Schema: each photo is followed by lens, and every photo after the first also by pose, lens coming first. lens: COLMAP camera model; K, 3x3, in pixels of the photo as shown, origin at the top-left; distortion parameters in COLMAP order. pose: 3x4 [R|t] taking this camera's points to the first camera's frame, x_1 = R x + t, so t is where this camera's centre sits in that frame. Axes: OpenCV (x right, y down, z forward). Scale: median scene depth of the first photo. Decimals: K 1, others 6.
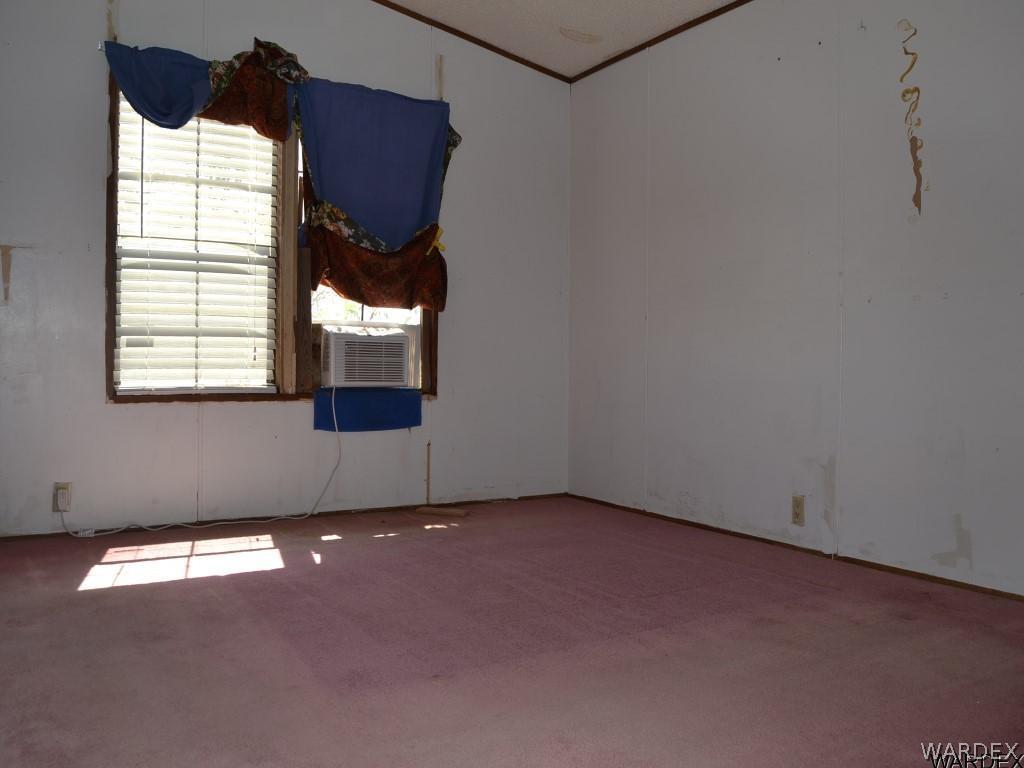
lens RADIAL K [[814.6, 0, 510.5], [0, 814.6, 382.2], [0, 0, 1]] dist [-0.076625, 0.006770]
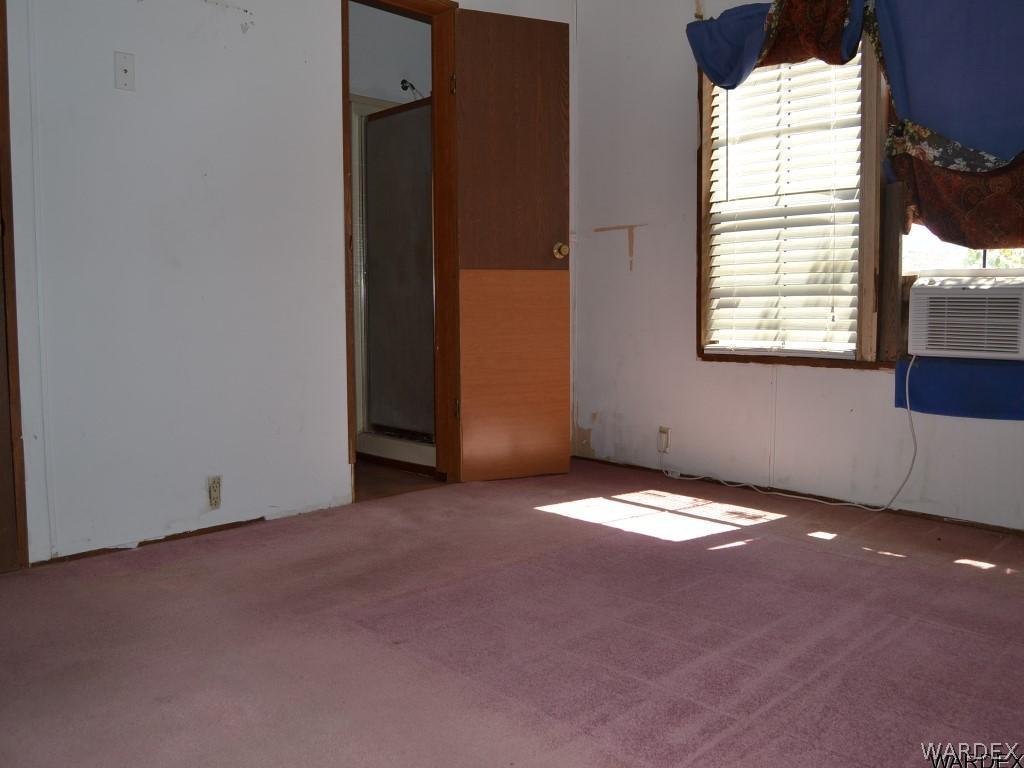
lens RADIAL K [[814.6, 0, 511.1], [0, 814.6, 384.0], [0, 0, 1]] dist [-0.076625, 0.006770]
pose [[0.219557, 0.076768, -0.972575, 0.464546], [-0.020650, 0.997042, 0.074038, -0.016568], [0.975381, 0.003828, 0.220492, 0.459694]]
